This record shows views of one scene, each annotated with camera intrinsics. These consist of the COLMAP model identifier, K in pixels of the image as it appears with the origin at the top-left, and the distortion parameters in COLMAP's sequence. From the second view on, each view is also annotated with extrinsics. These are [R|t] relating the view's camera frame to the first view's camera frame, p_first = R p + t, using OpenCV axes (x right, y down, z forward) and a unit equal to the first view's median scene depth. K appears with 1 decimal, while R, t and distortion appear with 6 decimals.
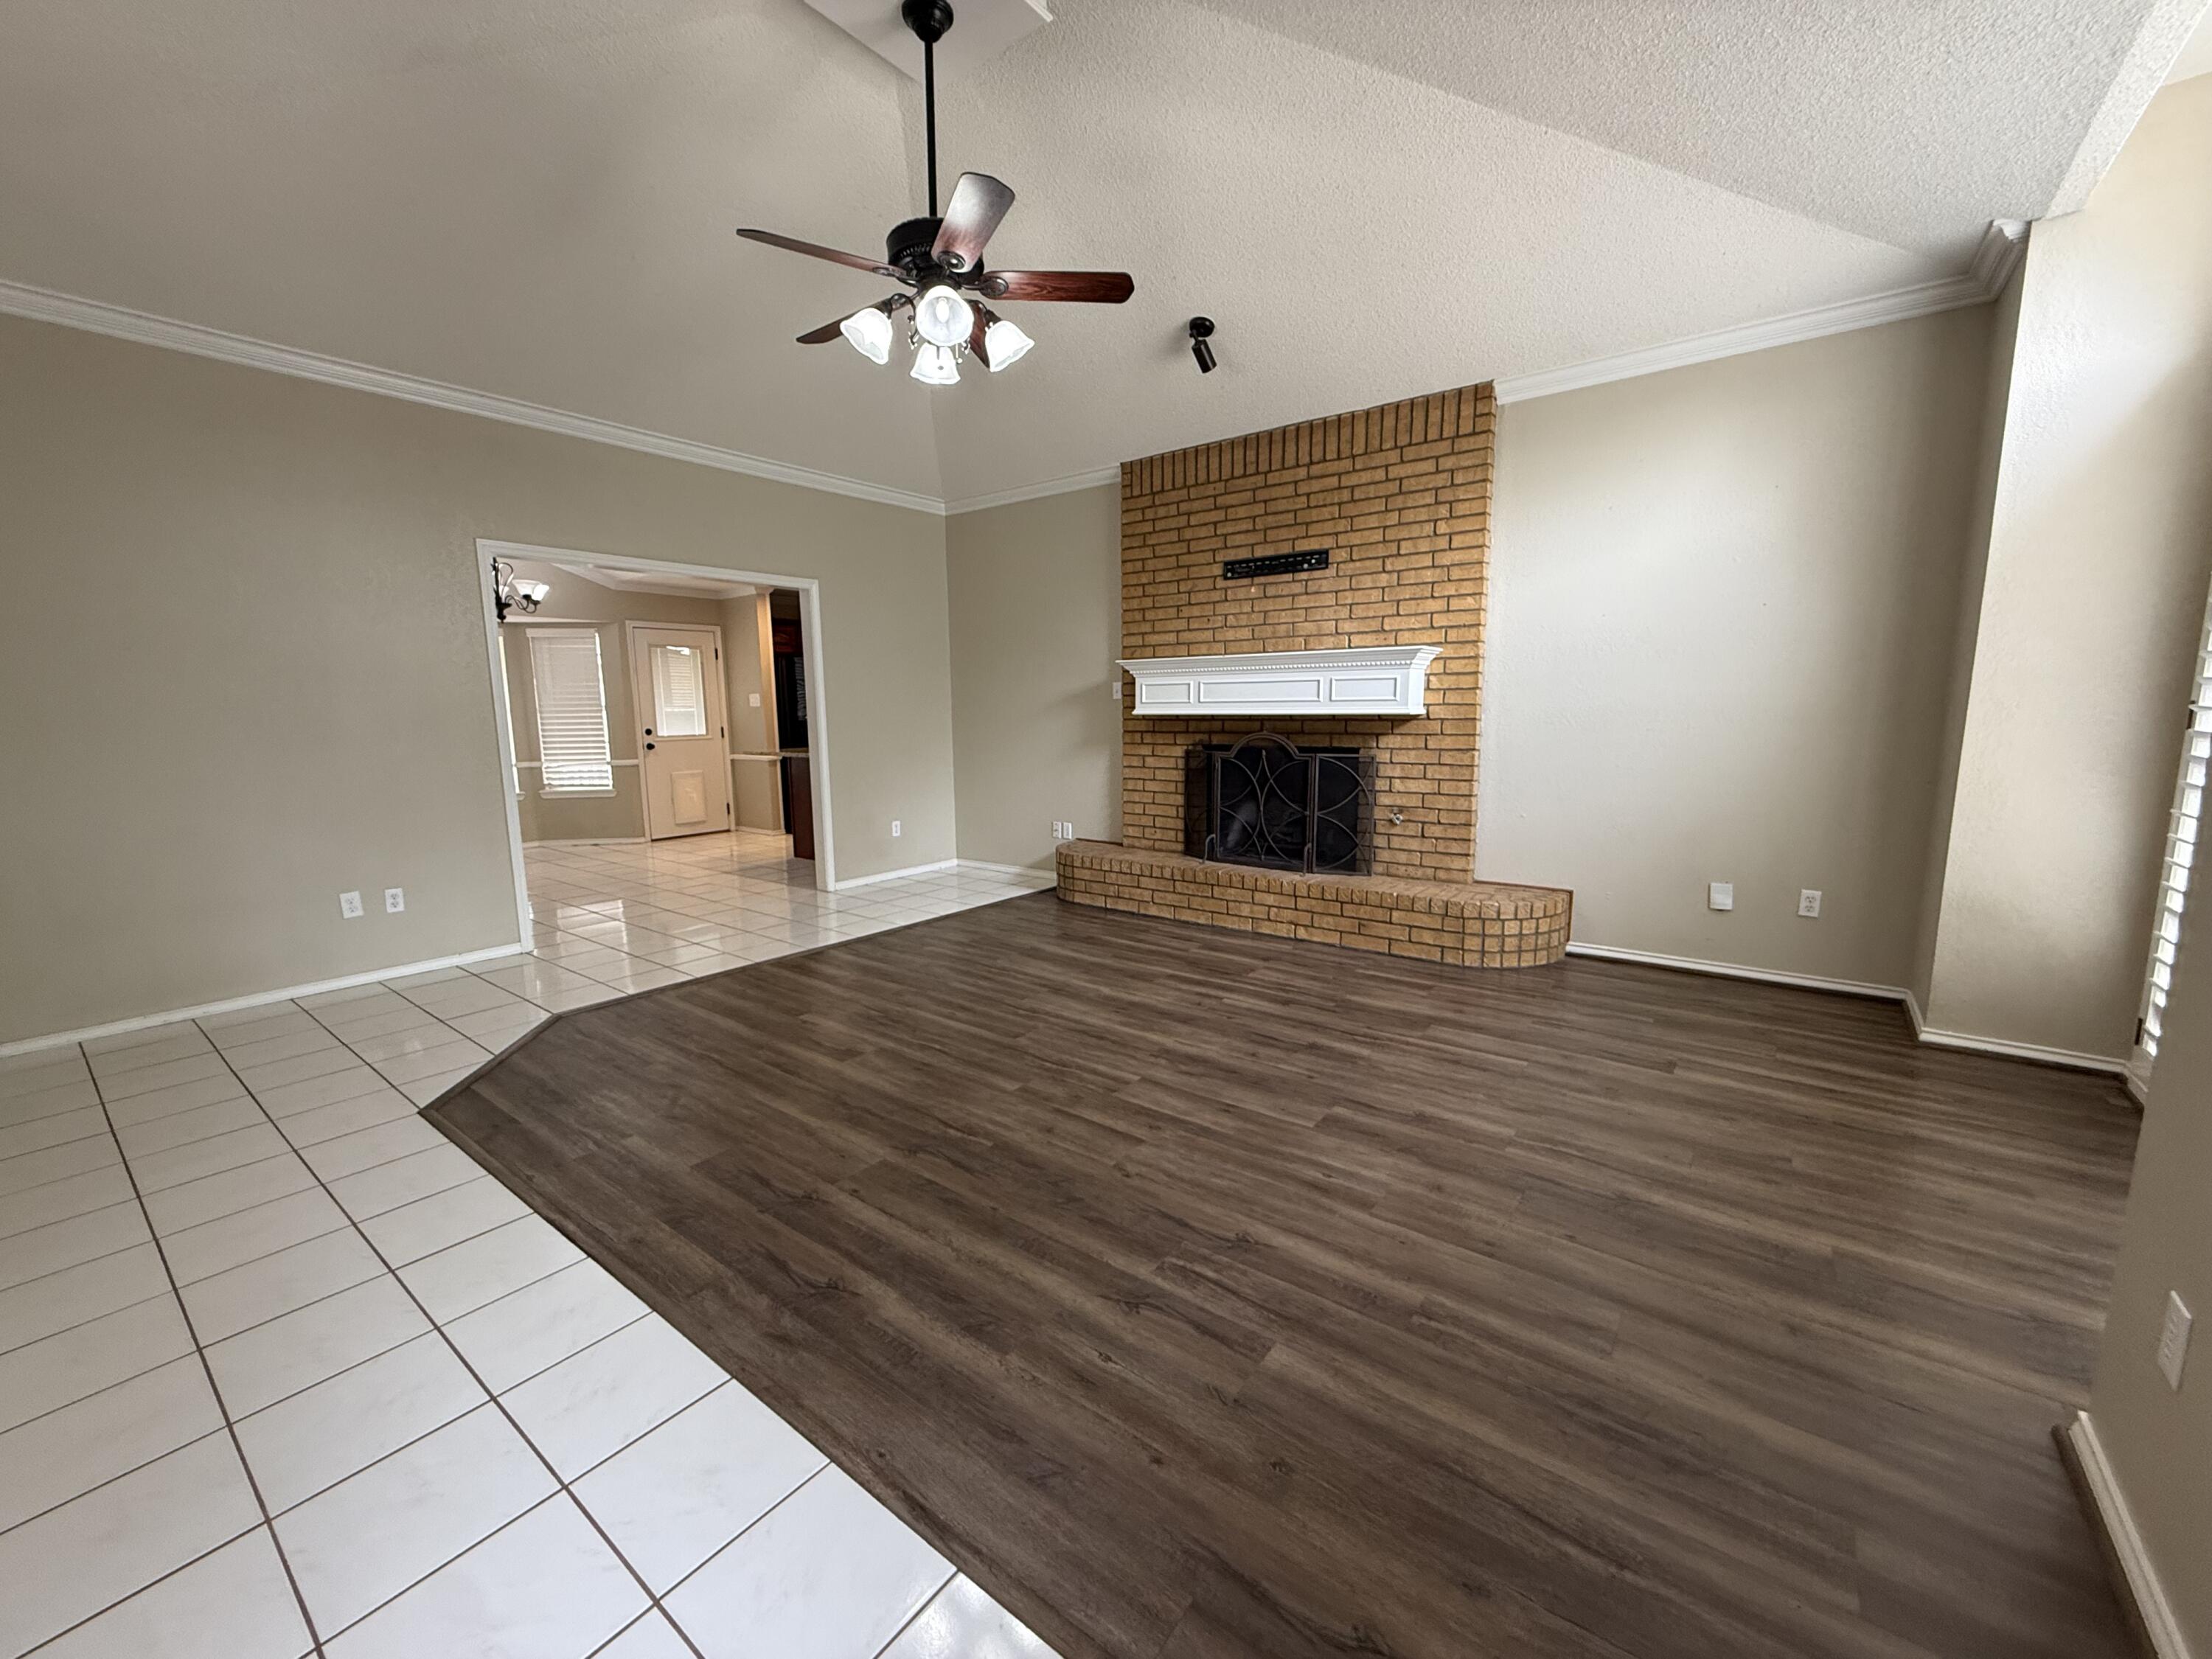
lens RADIAL K [[876.1, 0, 1092.7], [0, 876.1, 831.4], [0, 0, 1]] dist [-0.003492, -0.000723]
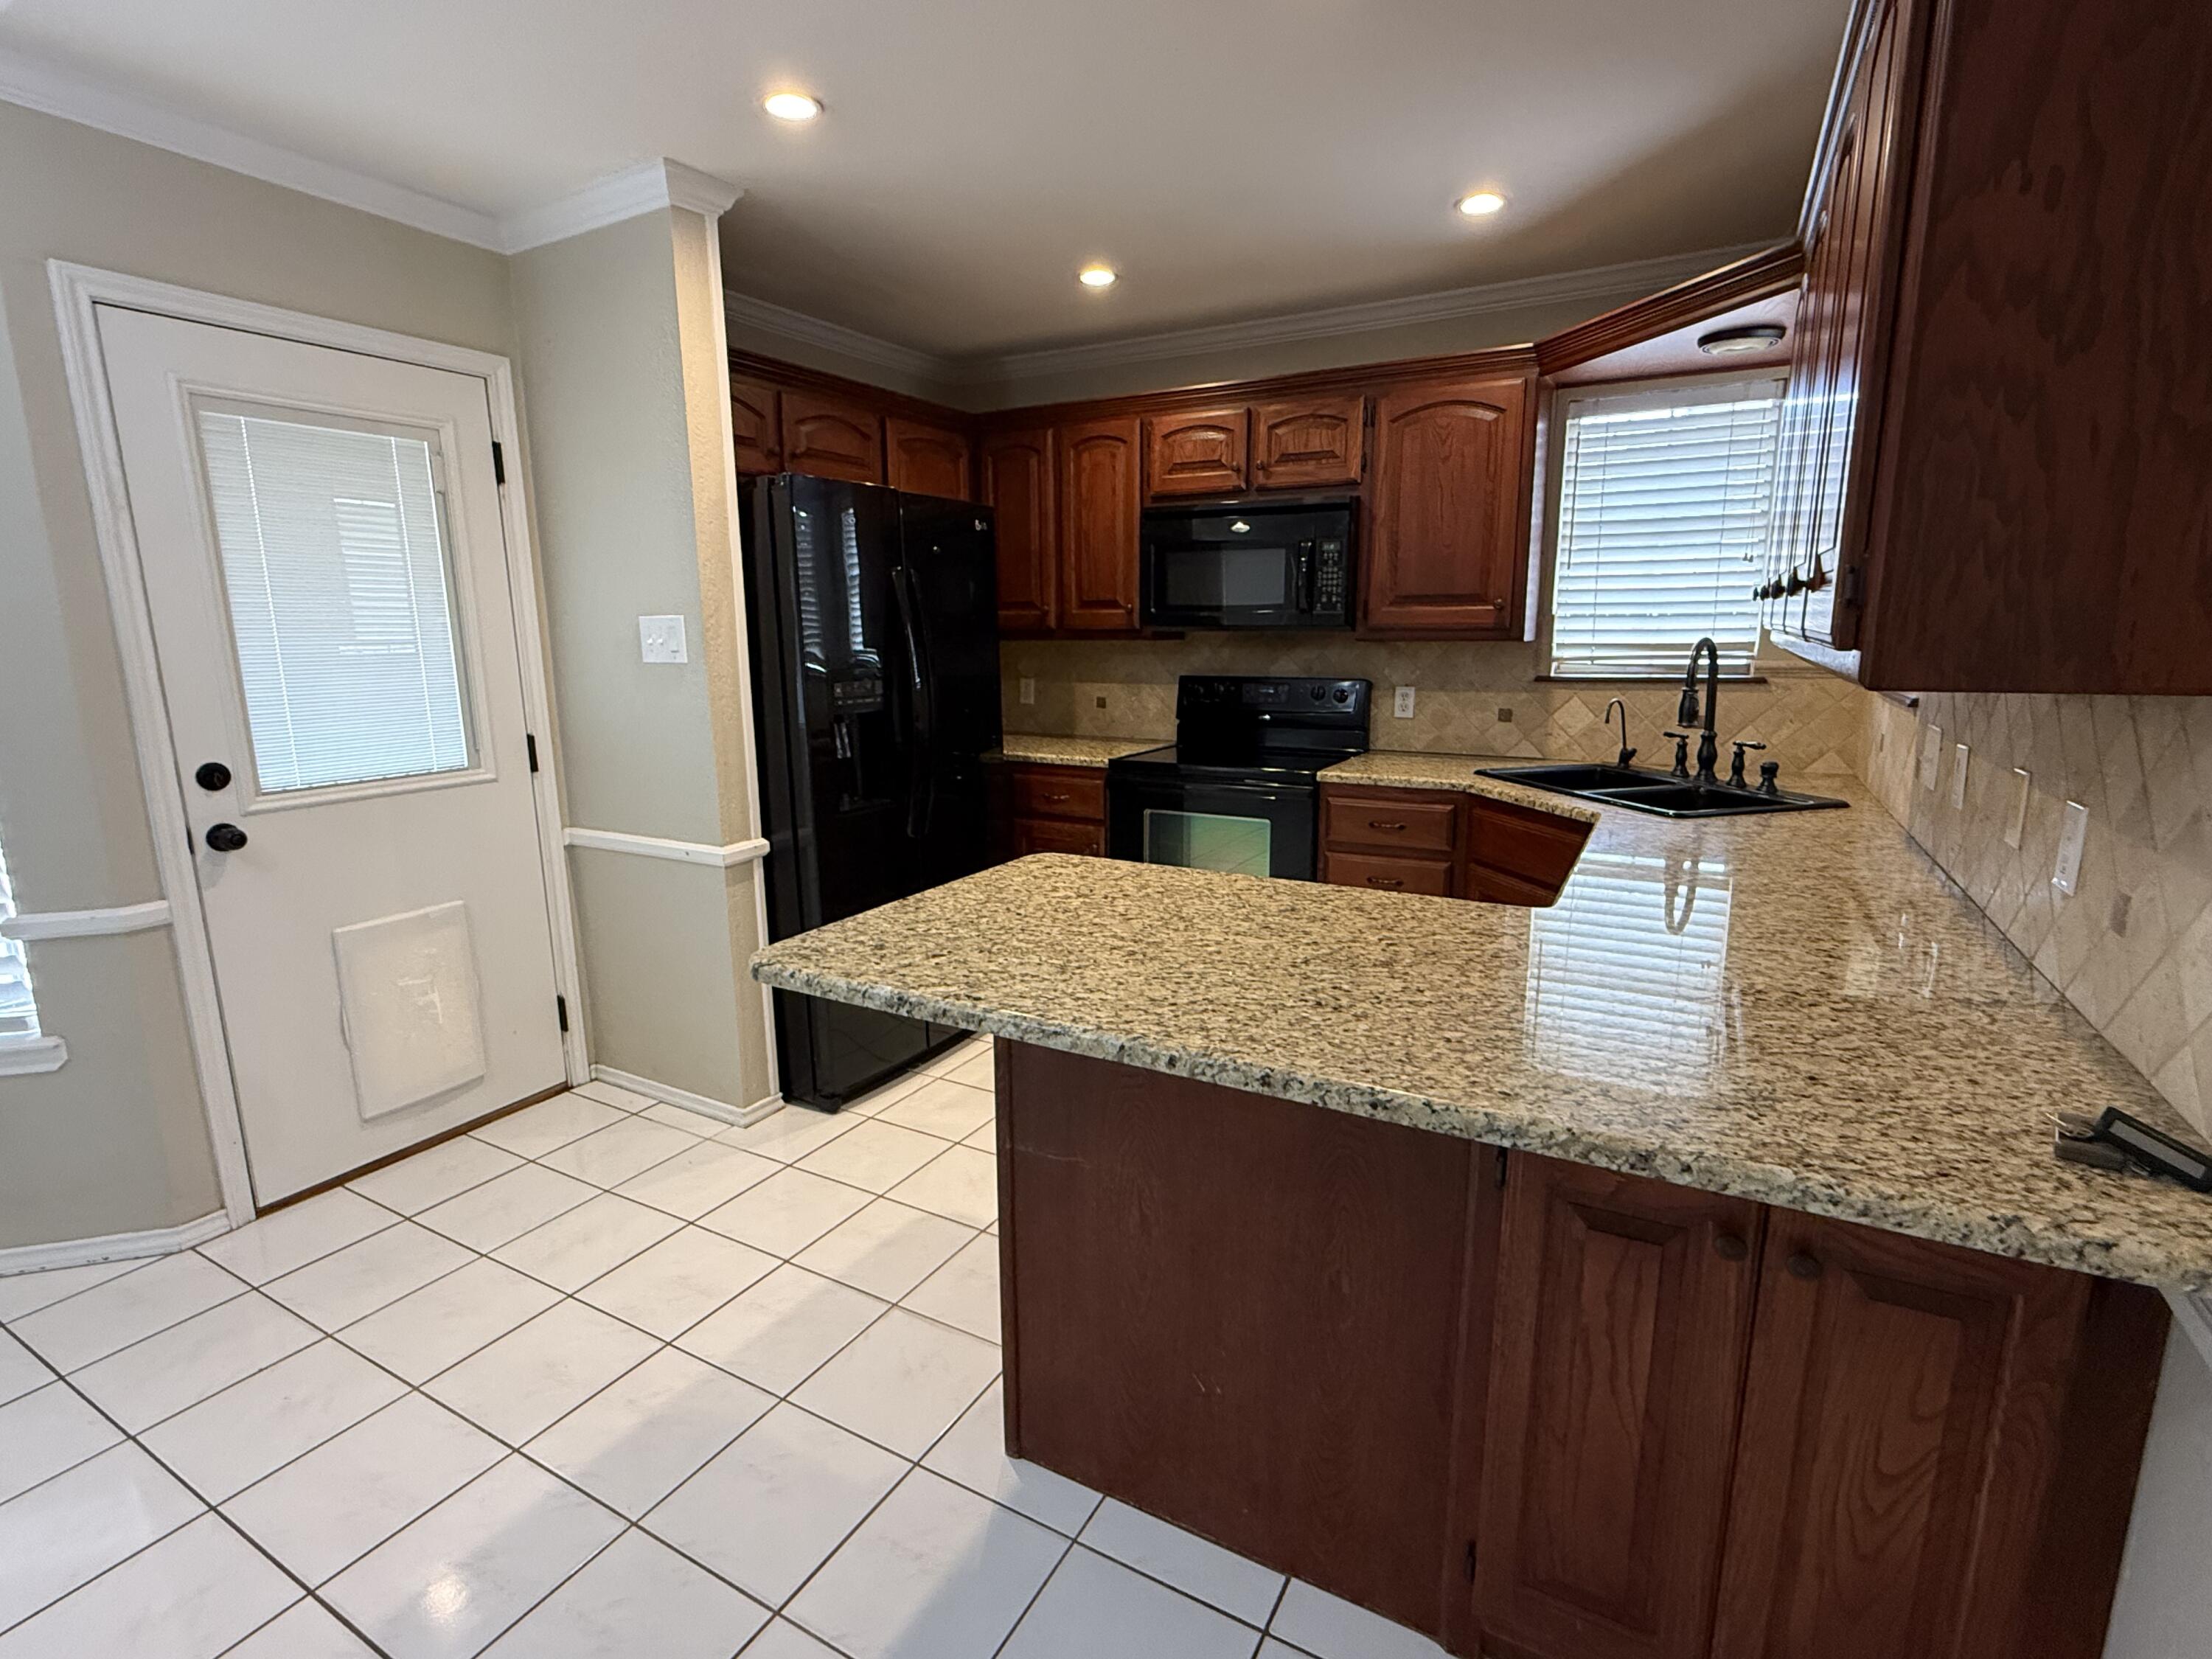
lens RADIAL K [[1048.7, 0, 1108.2], [0, 1048.7, 829.2], [0, 0, 1]] dist [-0.002057, -0.002301]
pose [[0.987588, -0.027775, 0.154590, -0.560486], [0.021355, 0.998845, 0.043033, -0.189810], [-0.155606, -0.039197, 0.987041, 1.223266]]
